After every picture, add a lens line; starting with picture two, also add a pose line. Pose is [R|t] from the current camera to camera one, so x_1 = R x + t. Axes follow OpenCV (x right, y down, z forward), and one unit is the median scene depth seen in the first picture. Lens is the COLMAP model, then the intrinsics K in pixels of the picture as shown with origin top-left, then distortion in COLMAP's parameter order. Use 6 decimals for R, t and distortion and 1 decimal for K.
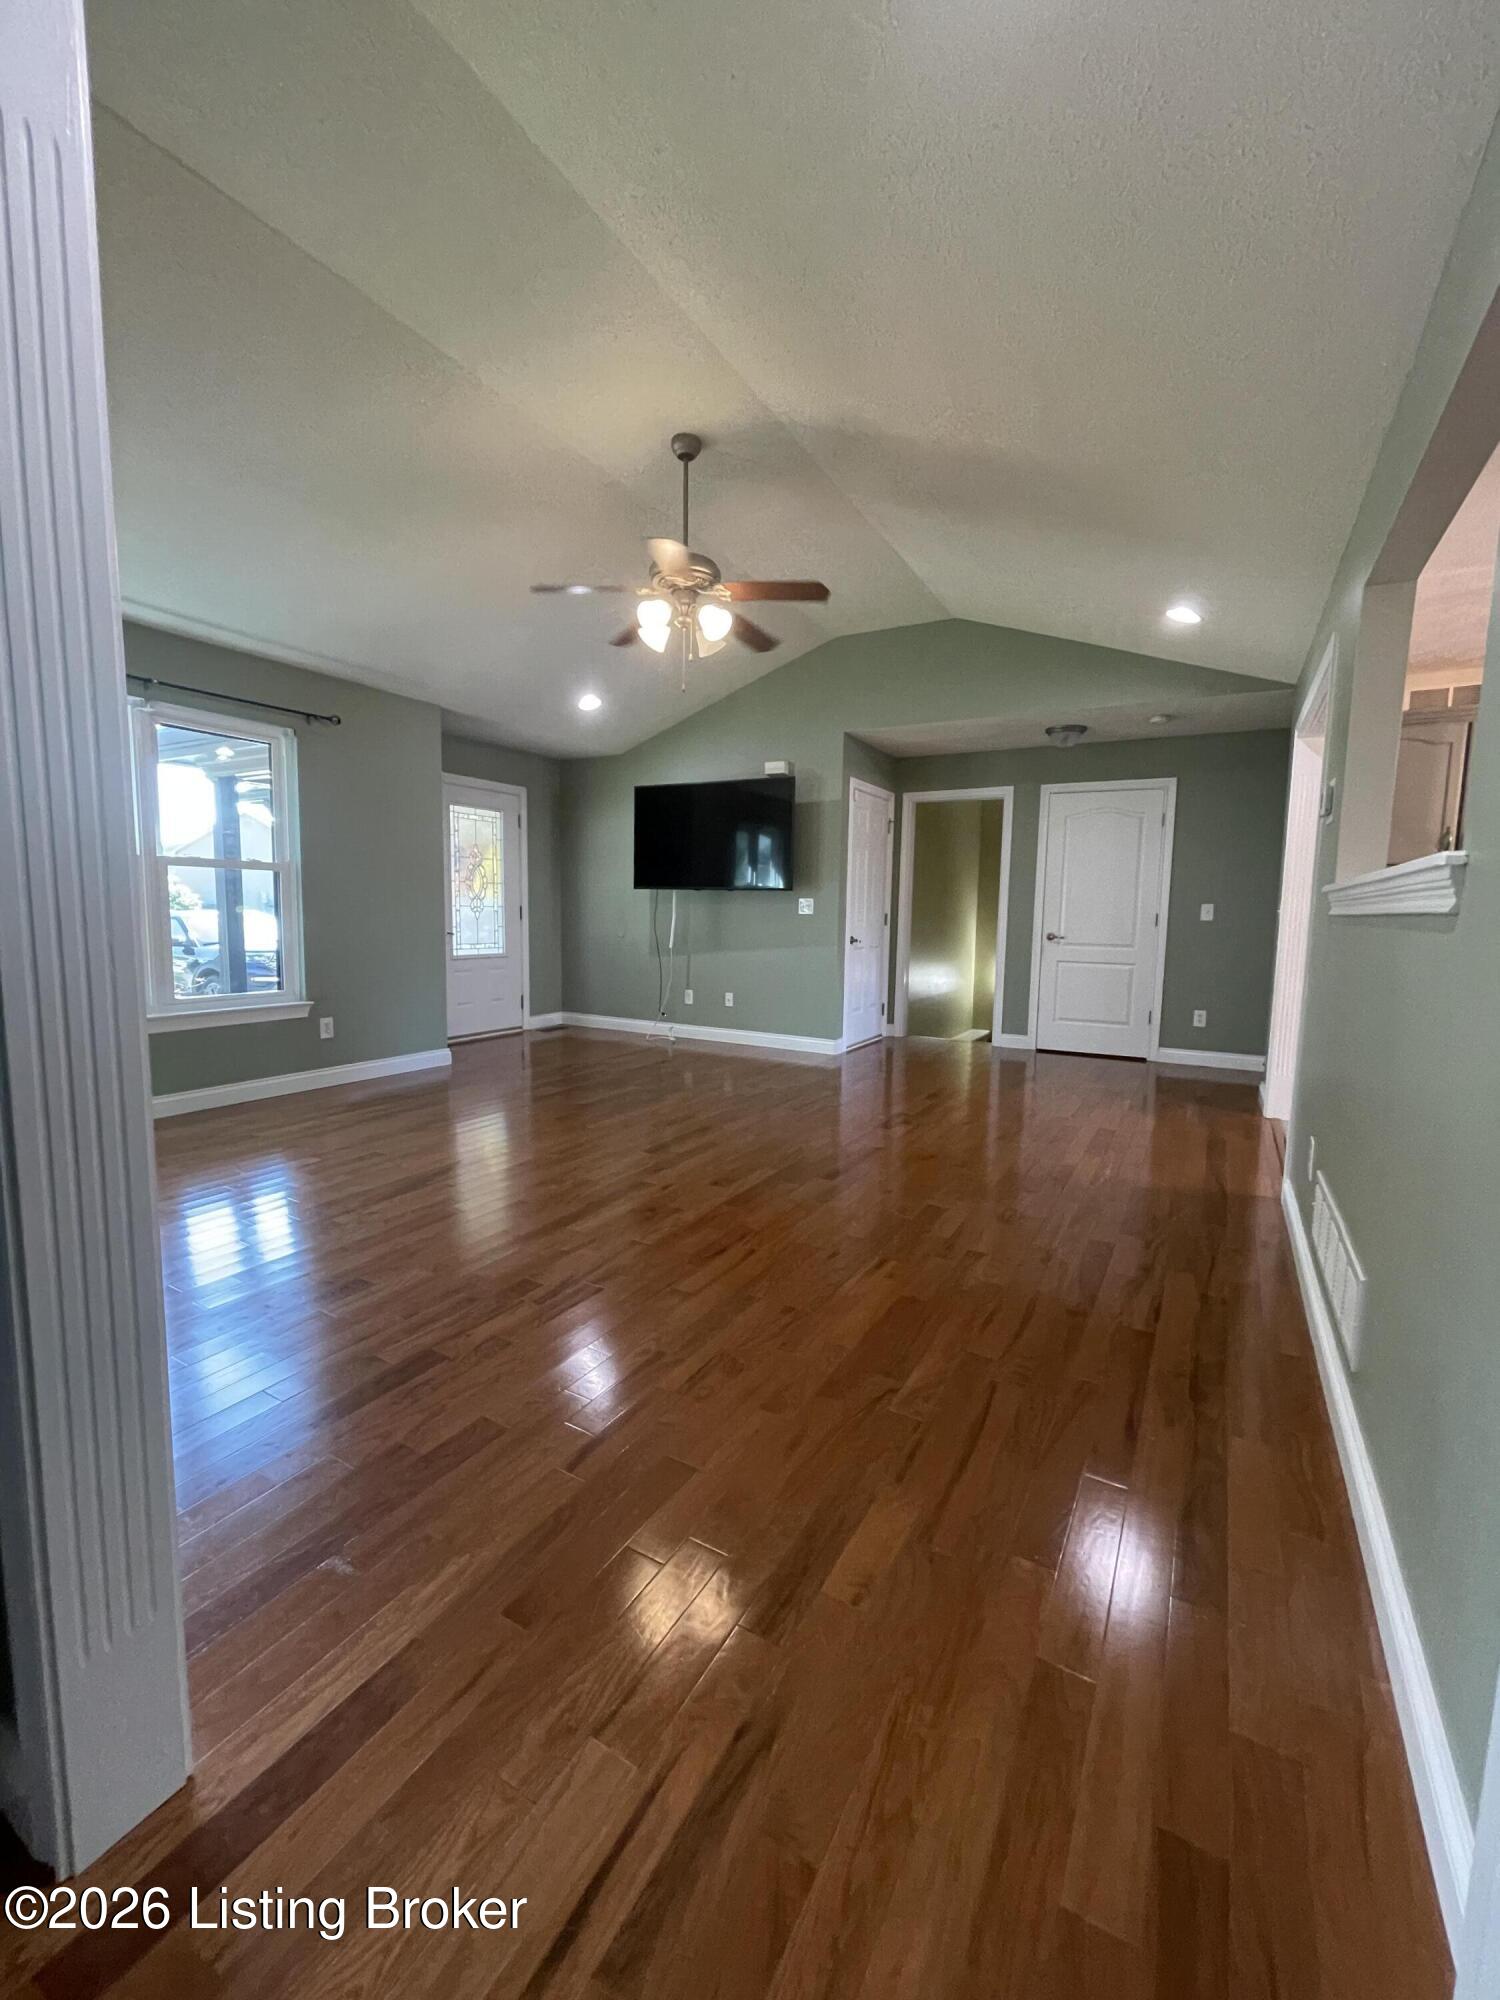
lens RADIAL K [[809.8, 0, 749.2], [0, 809.8, 1002.9], [0, 0, 1]] dist [-0.001054, -0.000097]
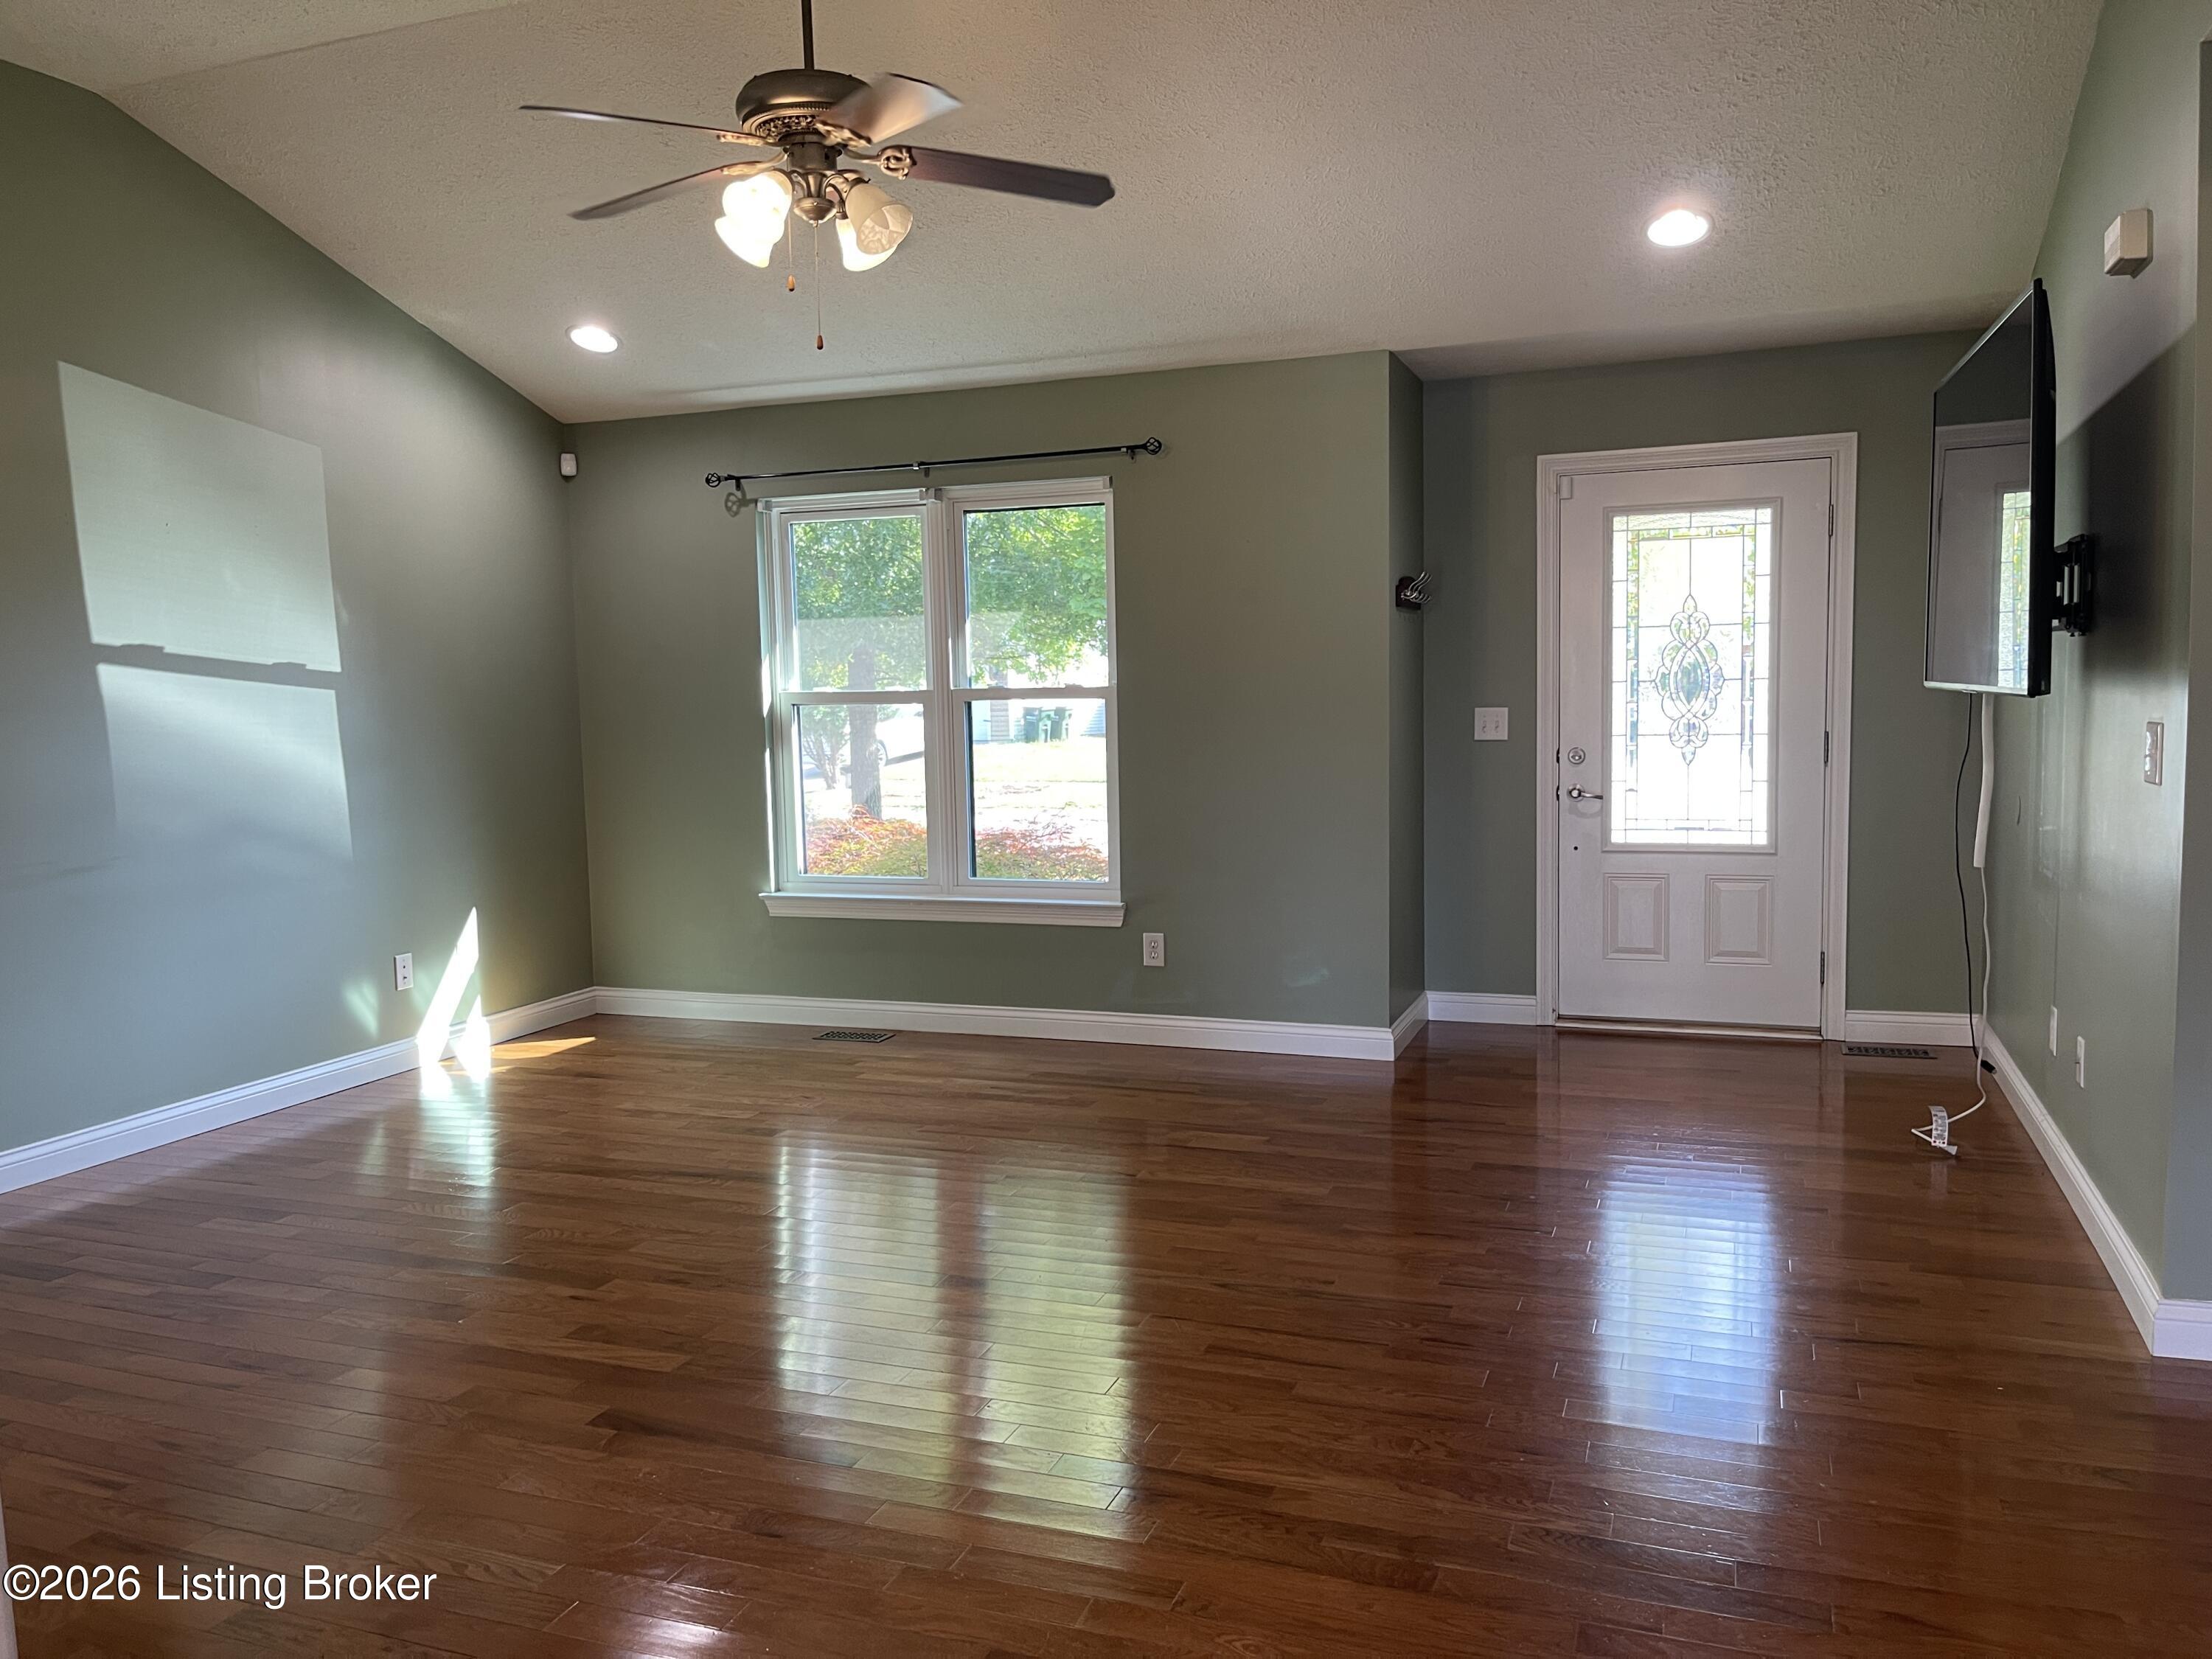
lens RADIAL K [[1650.0, 0, 1108.7], [0, 1650.0, 825.9], [0, 0, 1]] dist [0.033973, -0.003248]
pose [[0.150800, 0.057847, -0.986870, 0.702933], [-0.085982, 0.995271, 0.045201, -0.116237], [0.984818, 0.078037, 0.155060, 0.776145]]
